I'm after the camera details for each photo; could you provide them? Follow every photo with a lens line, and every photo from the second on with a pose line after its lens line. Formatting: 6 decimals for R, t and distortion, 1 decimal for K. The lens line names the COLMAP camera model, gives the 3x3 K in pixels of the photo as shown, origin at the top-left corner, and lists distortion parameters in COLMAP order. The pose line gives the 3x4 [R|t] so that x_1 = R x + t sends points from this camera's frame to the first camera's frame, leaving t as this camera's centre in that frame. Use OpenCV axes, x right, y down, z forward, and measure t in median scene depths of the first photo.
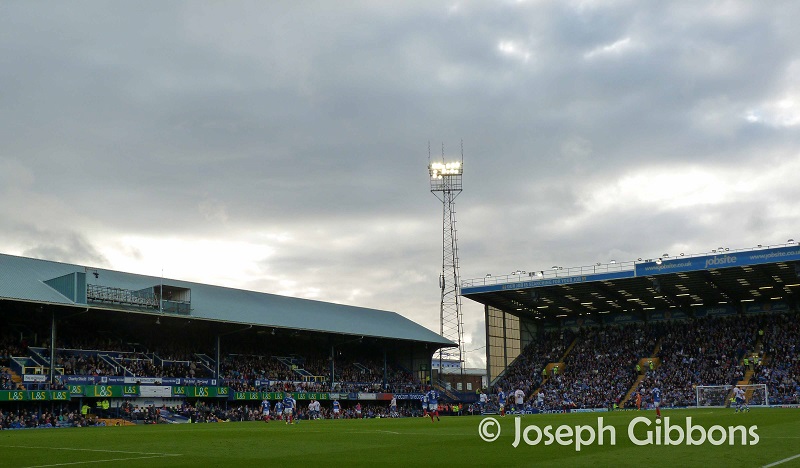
lens RADIAL K [[902.0, 0, 393.8], [0, 902.0, 303.3], [0, 0, 1]] dist [0.003911, 0.000000]
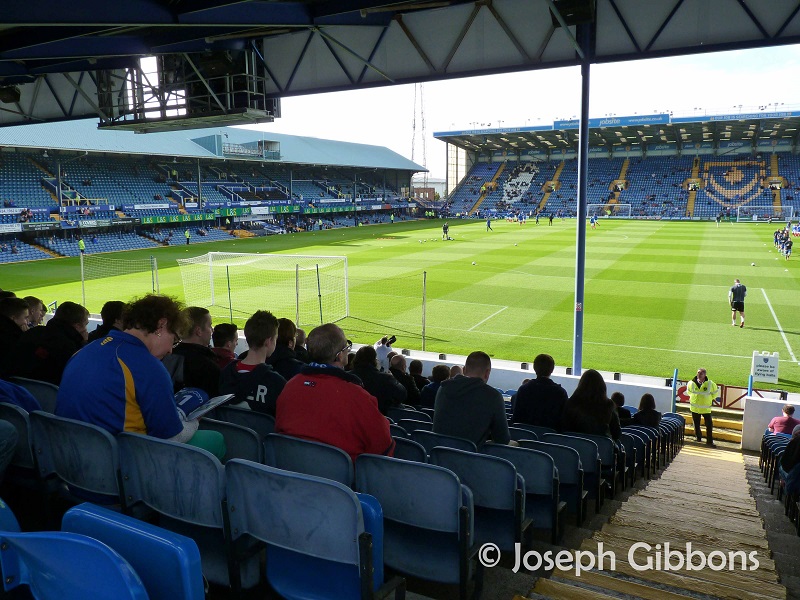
lens RADIAL K [[637.9, 0, 396.7], [0, 637.9, 307.6], [0, 0, 1]] dist [-0.019730, 0.008490]
pose [[0.994497, -0.010863, 0.104198, -0.109286], [-0.019864, 0.957013, 0.289364, -0.047549], [-0.102862, -0.289841, 0.951531, -0.082221]]
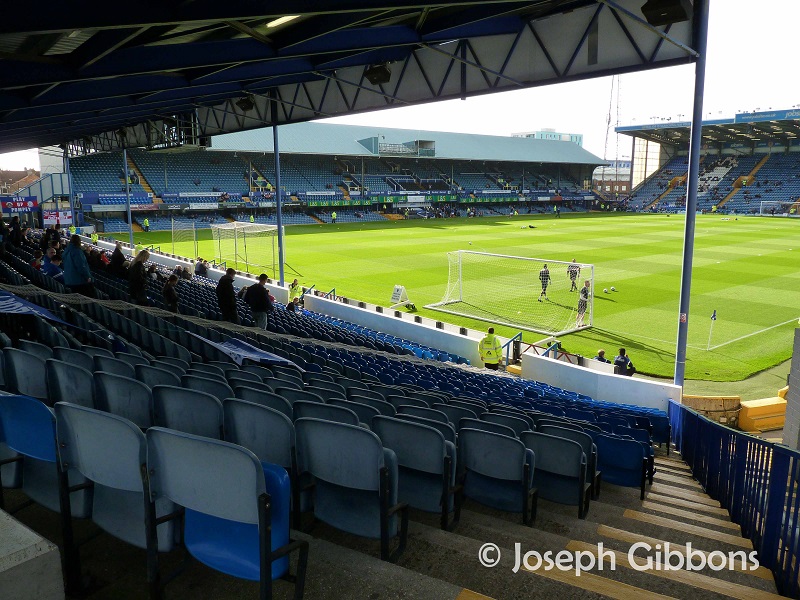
lens RADIAL K [[637.9, 0, 391.9], [0, 637.9, 295.6], [0, 0, 1]] dist [-0.019730, 0.008490]
pose [[0.949282, 0.075275, -0.305282, 0.074327], [0.016132, 0.957980, 0.286380, -0.064267], [0.314011, -0.276780, 0.908179, -0.183936]]
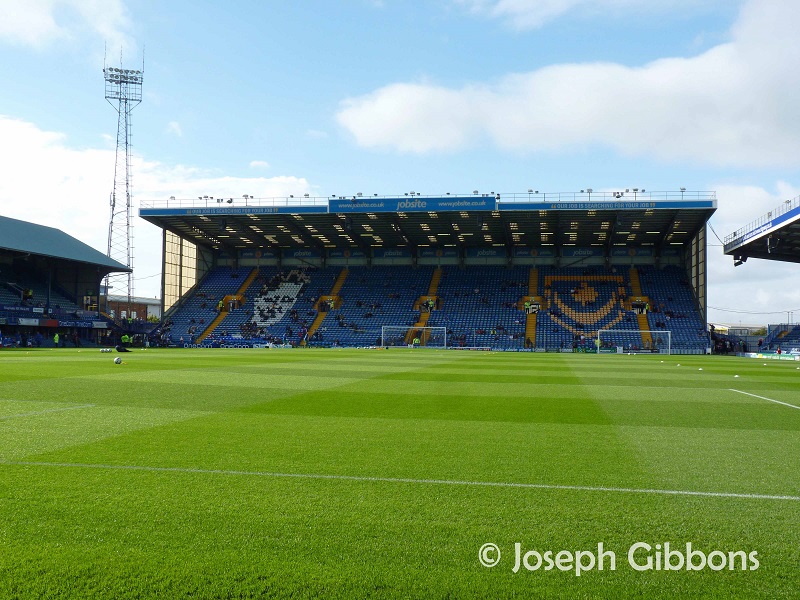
lens RADIAL K [[918.0, 0, 402.0], [0, 918.0, 306.2], [0, 0, 1]] dist [-0.024992, 0.000000]
pose [[0.918260, 0.049195, 0.392910, -0.046337], [-0.079371, 0.994982, 0.060919, 0.004531], [-0.387941, -0.087125, 0.917557, 0.040839]]
